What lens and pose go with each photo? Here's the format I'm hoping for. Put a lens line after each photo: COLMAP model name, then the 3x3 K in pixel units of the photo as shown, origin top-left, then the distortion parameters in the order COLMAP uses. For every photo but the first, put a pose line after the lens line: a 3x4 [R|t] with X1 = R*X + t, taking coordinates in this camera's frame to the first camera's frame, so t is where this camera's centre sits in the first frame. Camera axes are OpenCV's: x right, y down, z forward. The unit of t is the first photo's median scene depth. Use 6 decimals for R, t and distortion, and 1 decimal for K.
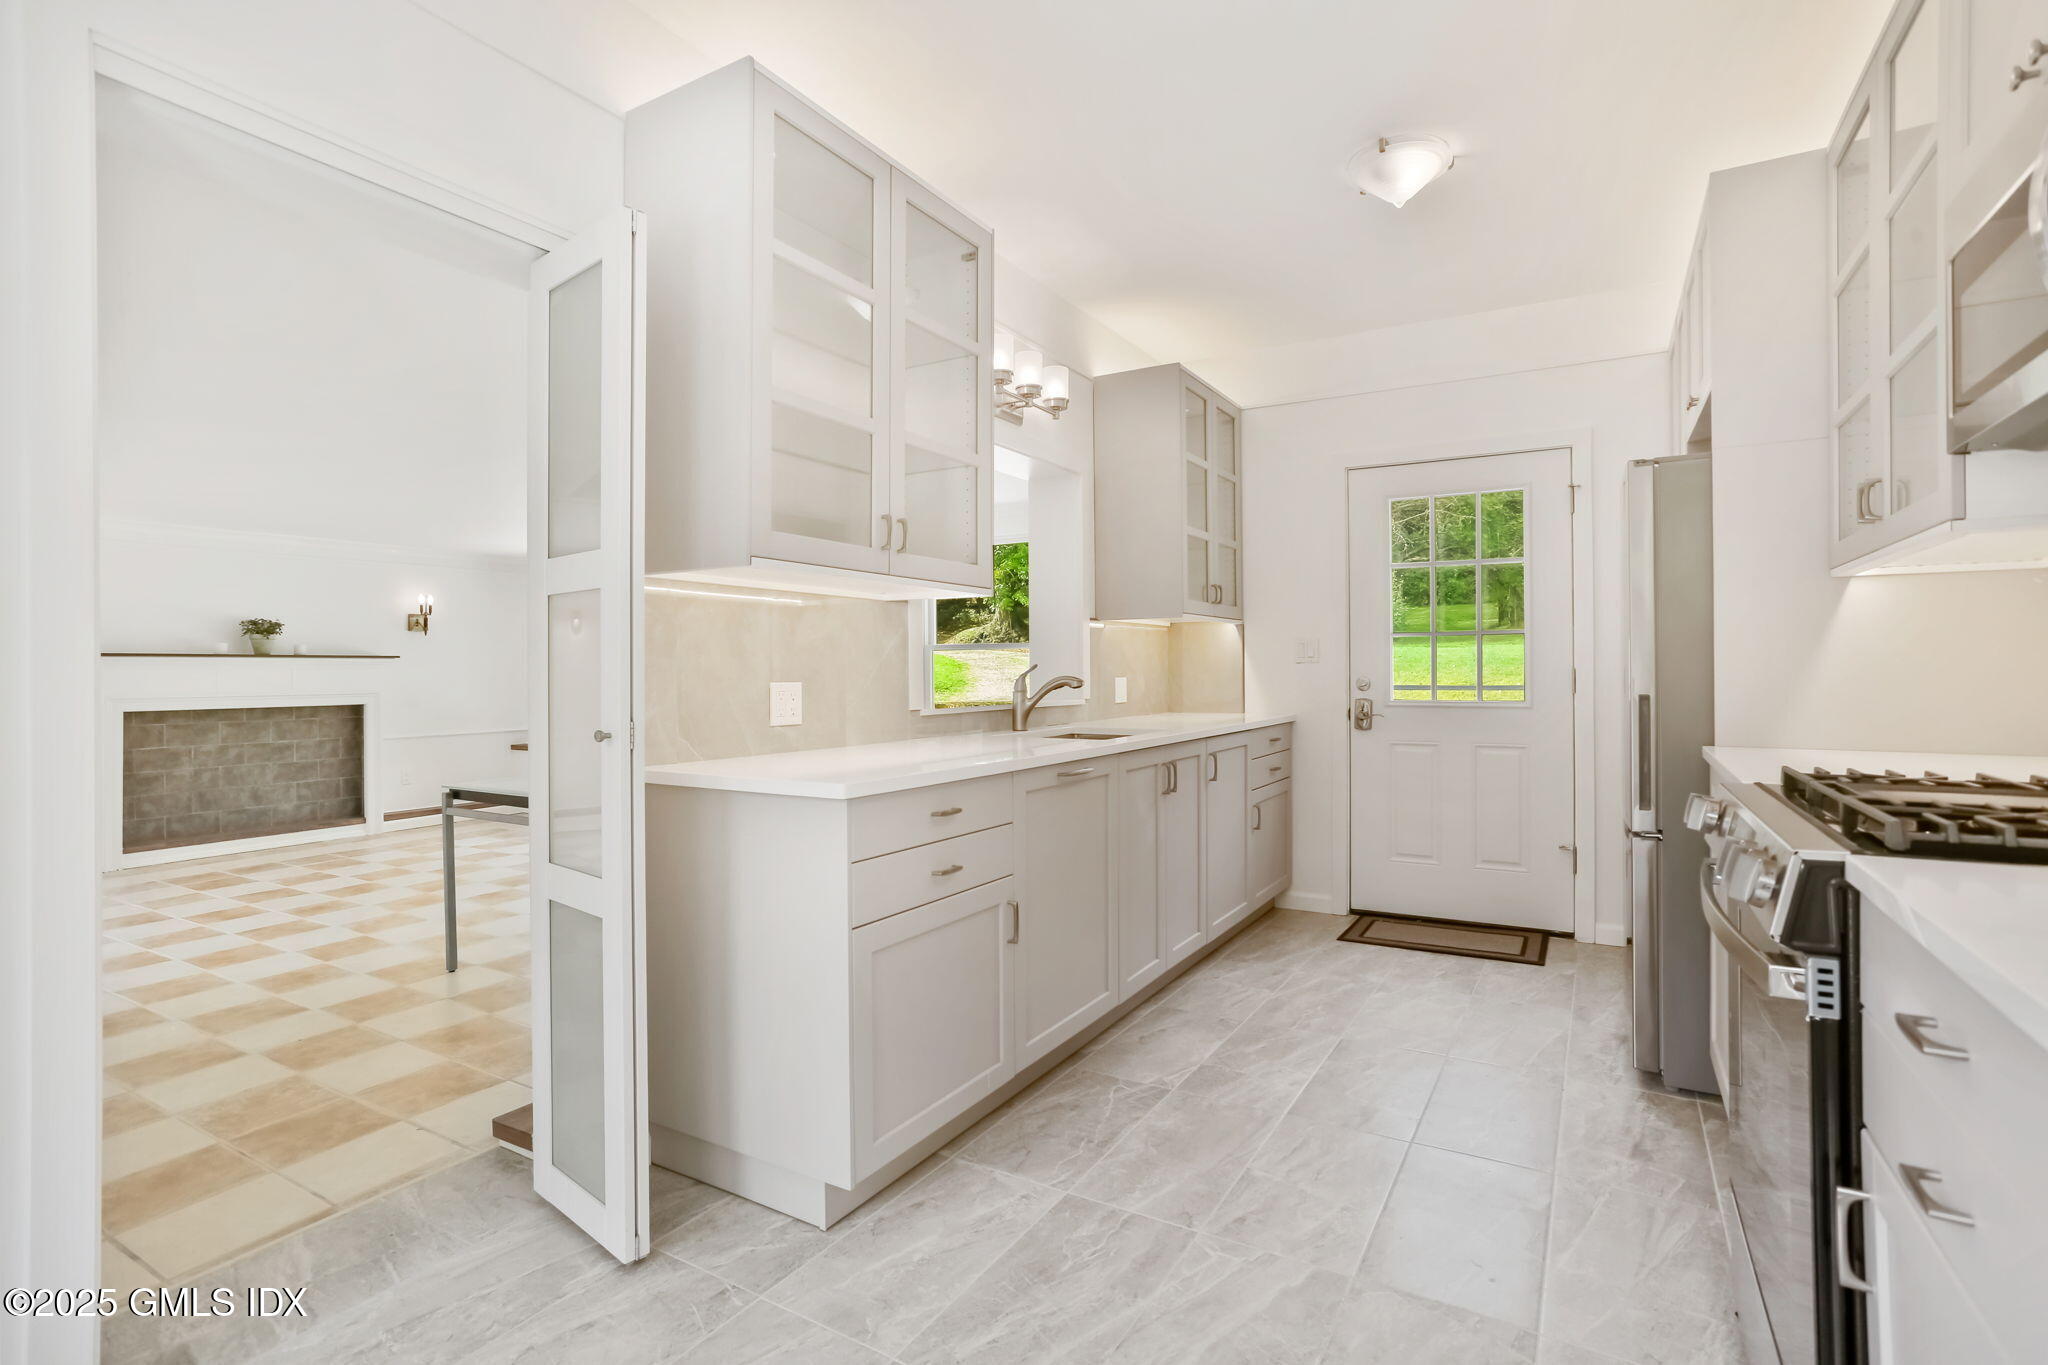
lens RADIAL K [[1001.6, 0, 1019.0], [0, 1001.6, 673.8], [0, 0, 1]] dist [-0.040856, 0.043172]
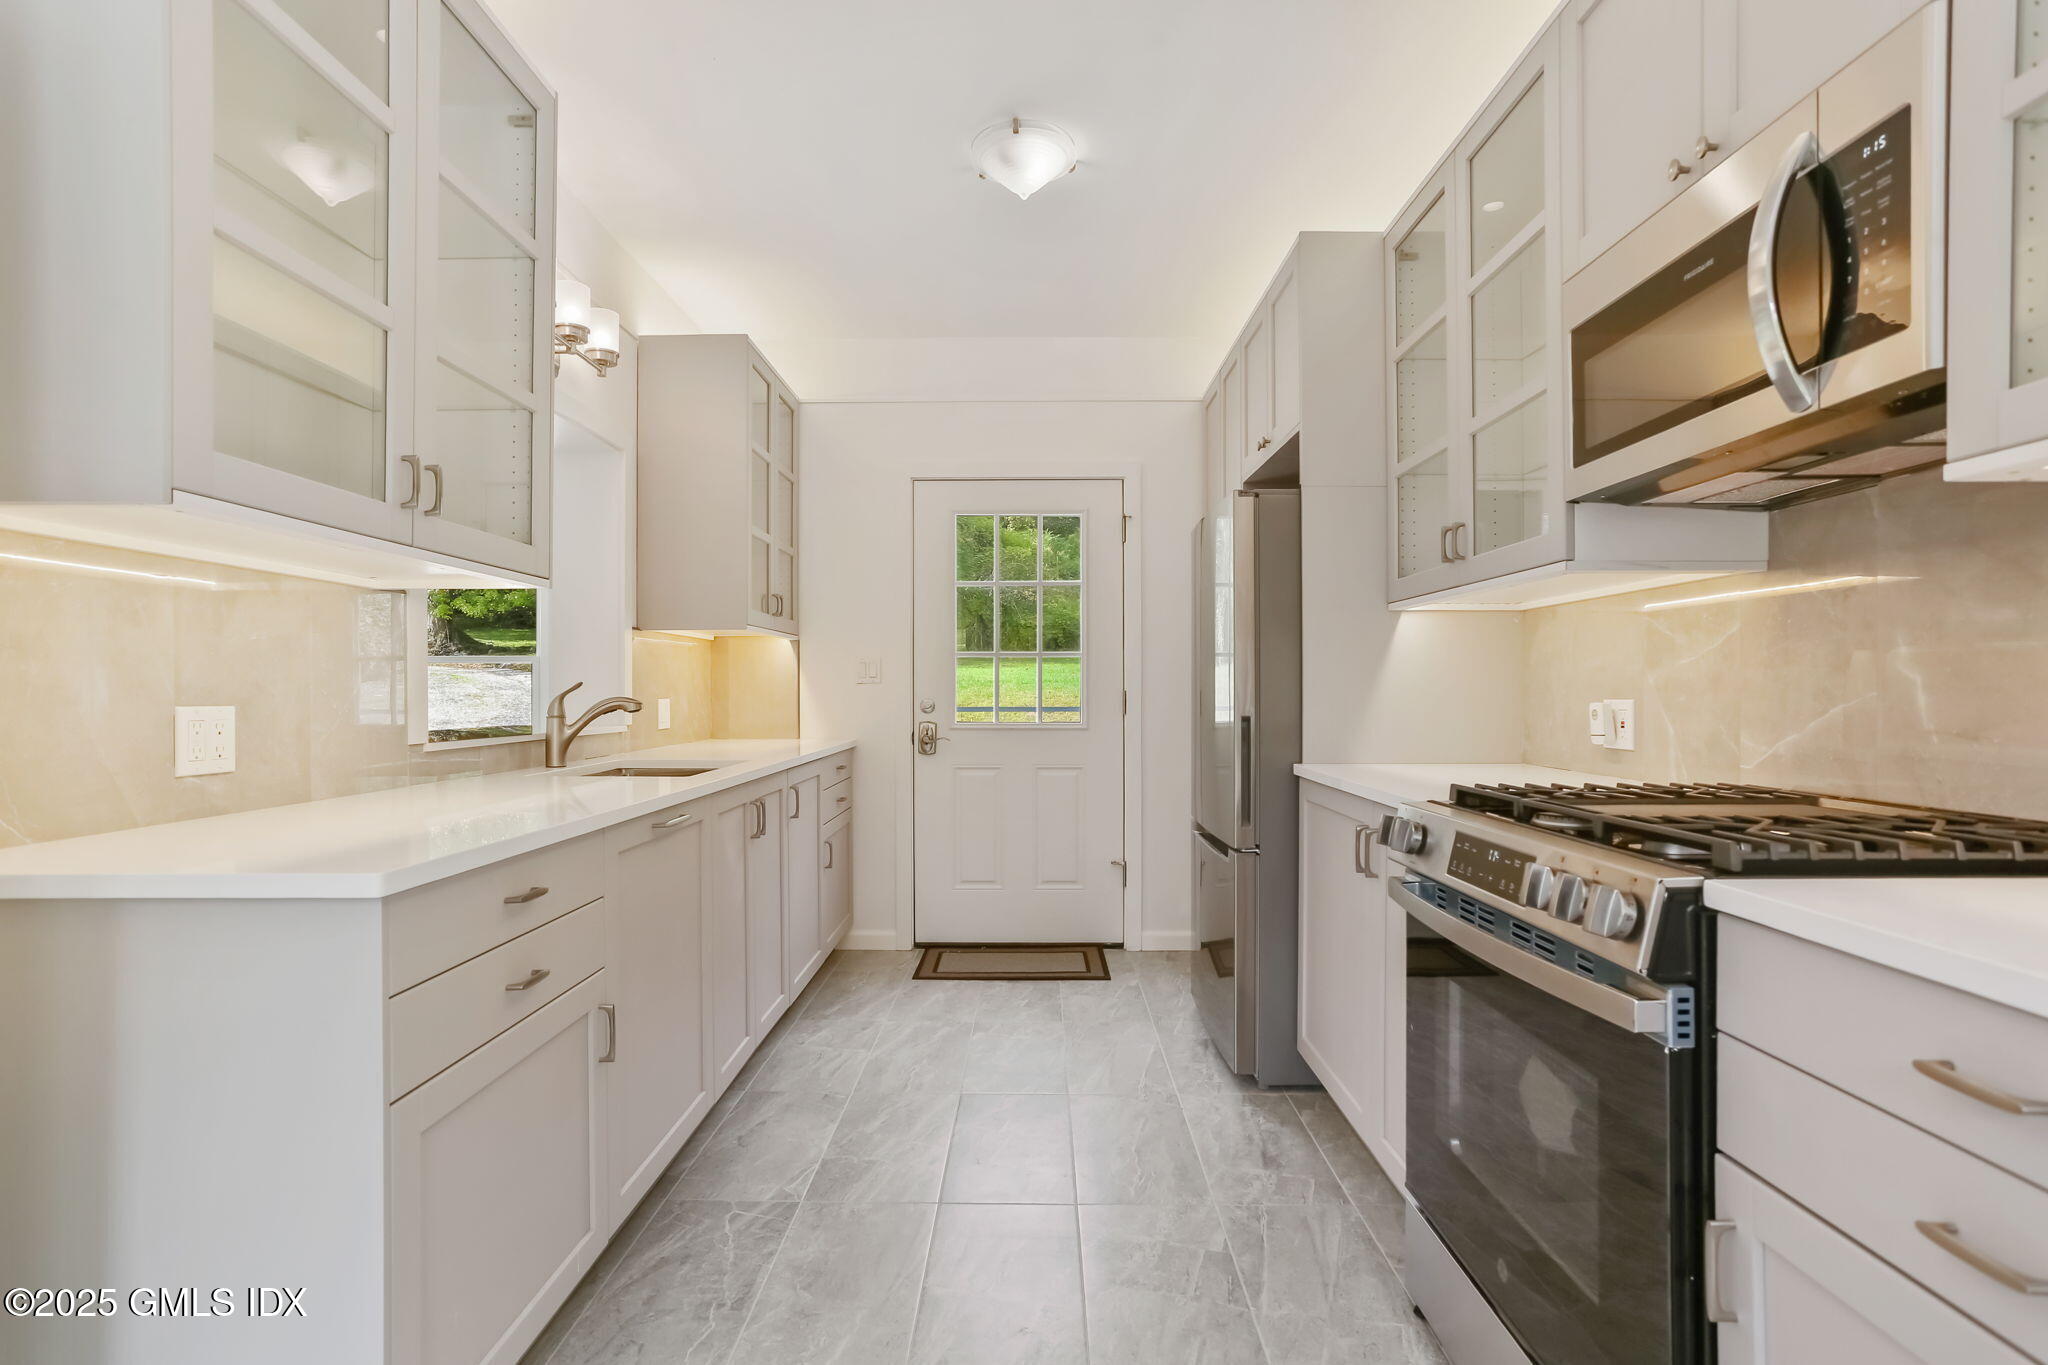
lens RADIAL K [[1014.9, 0, 1025.8], [0, 1014.9, 694.7], [0, 0, 1]] dist [-0.051979, 0.045745]
pose [[0.867660, 0.002444, 0.497153, -0.072584], [-0.002122, 0.999997, -0.001213, 0.000525], [-0.497154, -0.000002, 0.867662, 0.143359]]
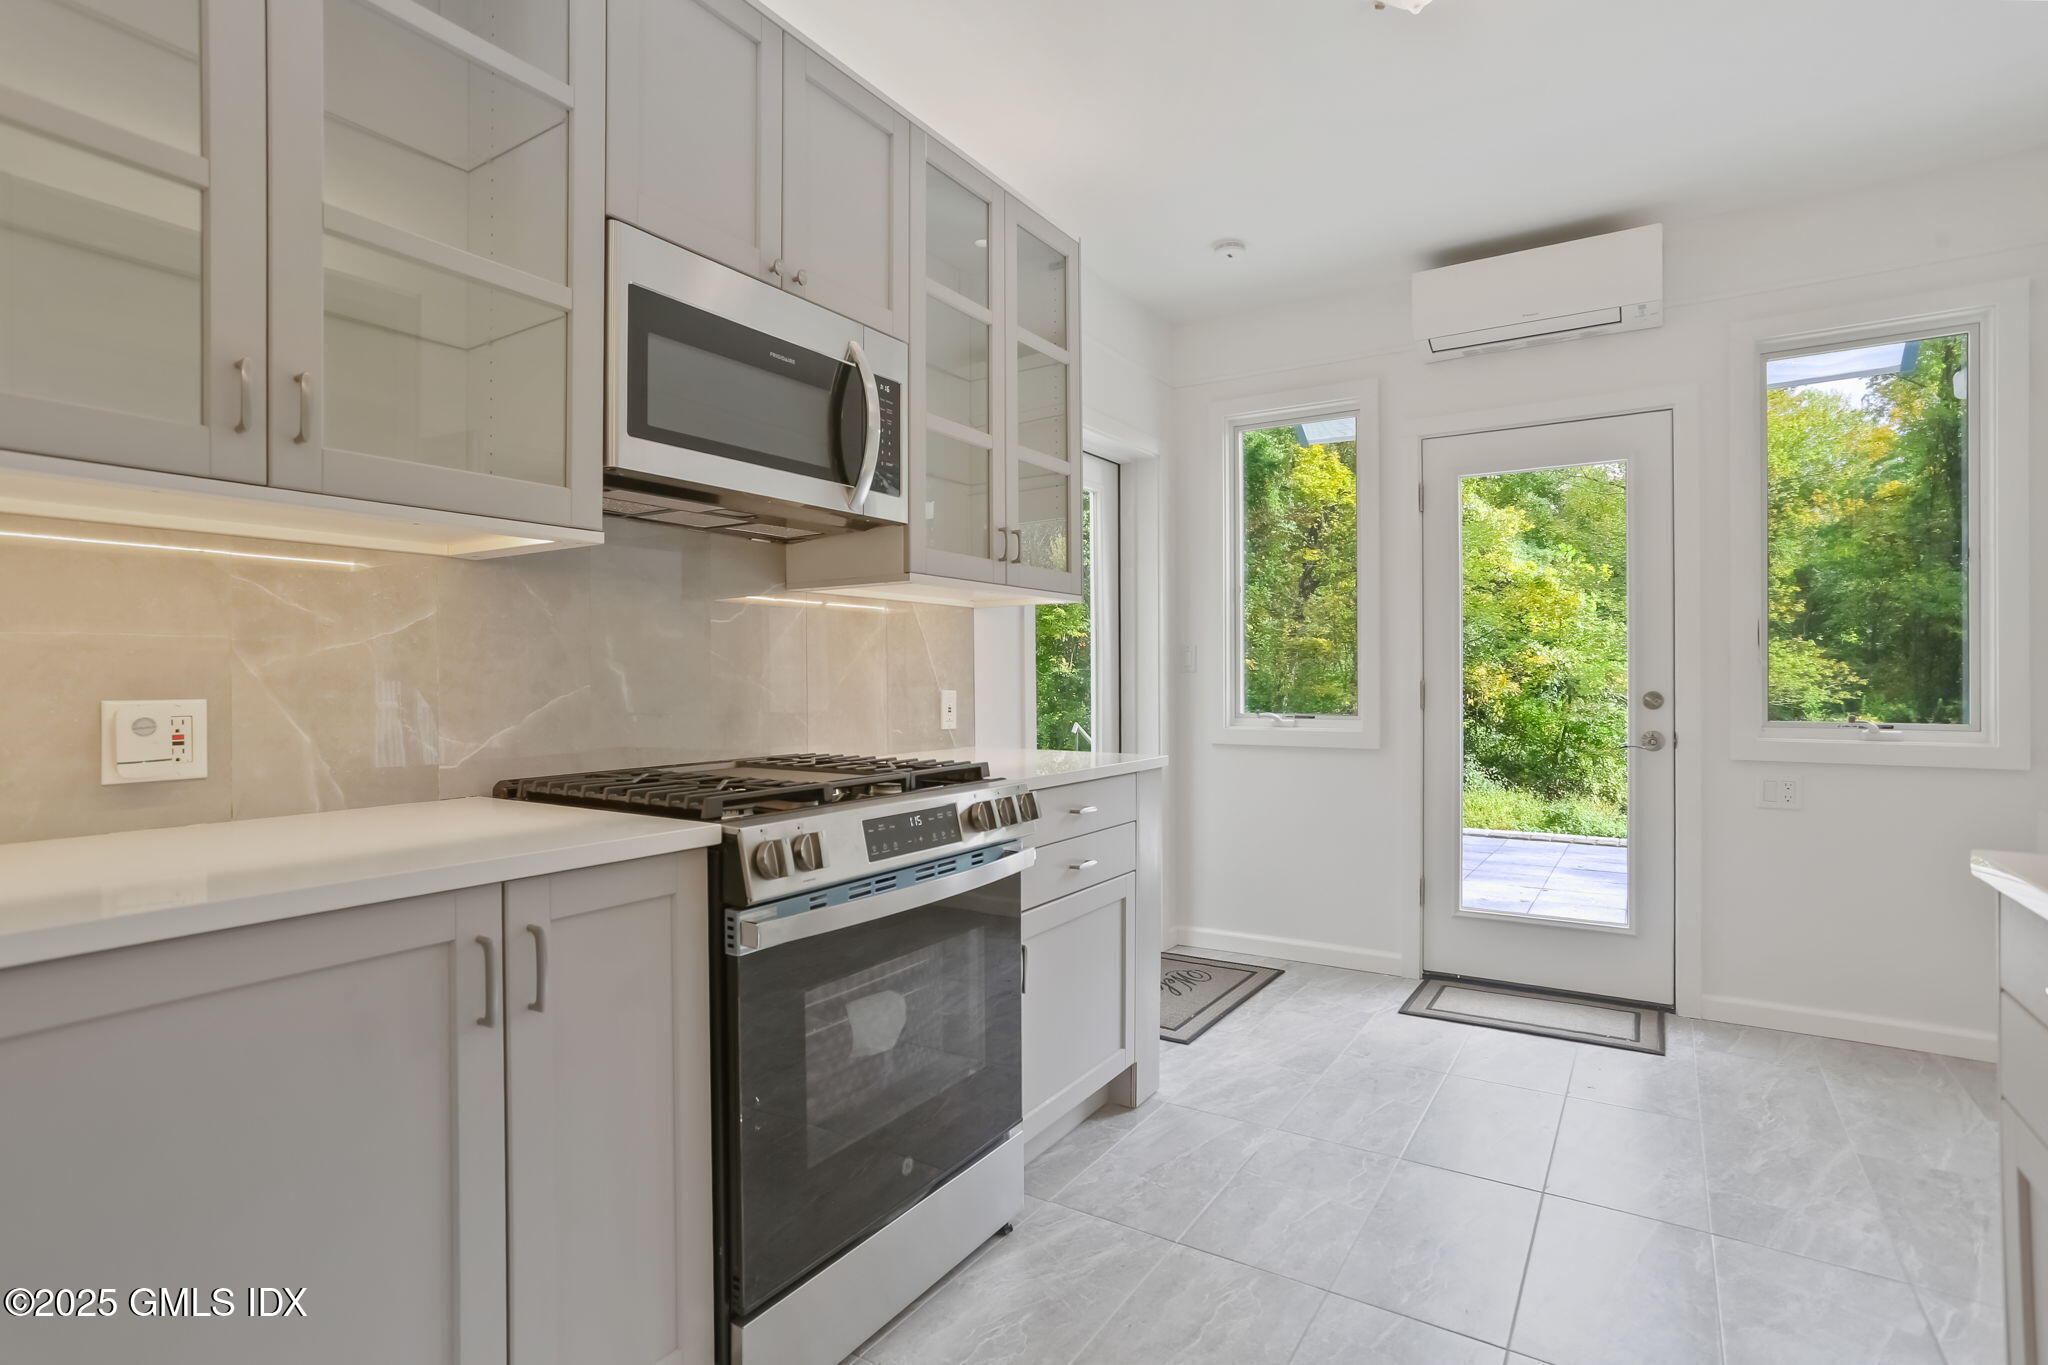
lens RADIAL K [[1001.6, 0, 1019.0], [0, 1001.6, 673.8], [0, 0, 1]] dist [-0.040856, 0.043172]
pose [[-0.998926, 0.007015, 0.045801, 0.225416], [0.006870, 0.999971, -0.003334, -0.004574], [-0.045823, -0.003016, -0.998945, 0.891582]]
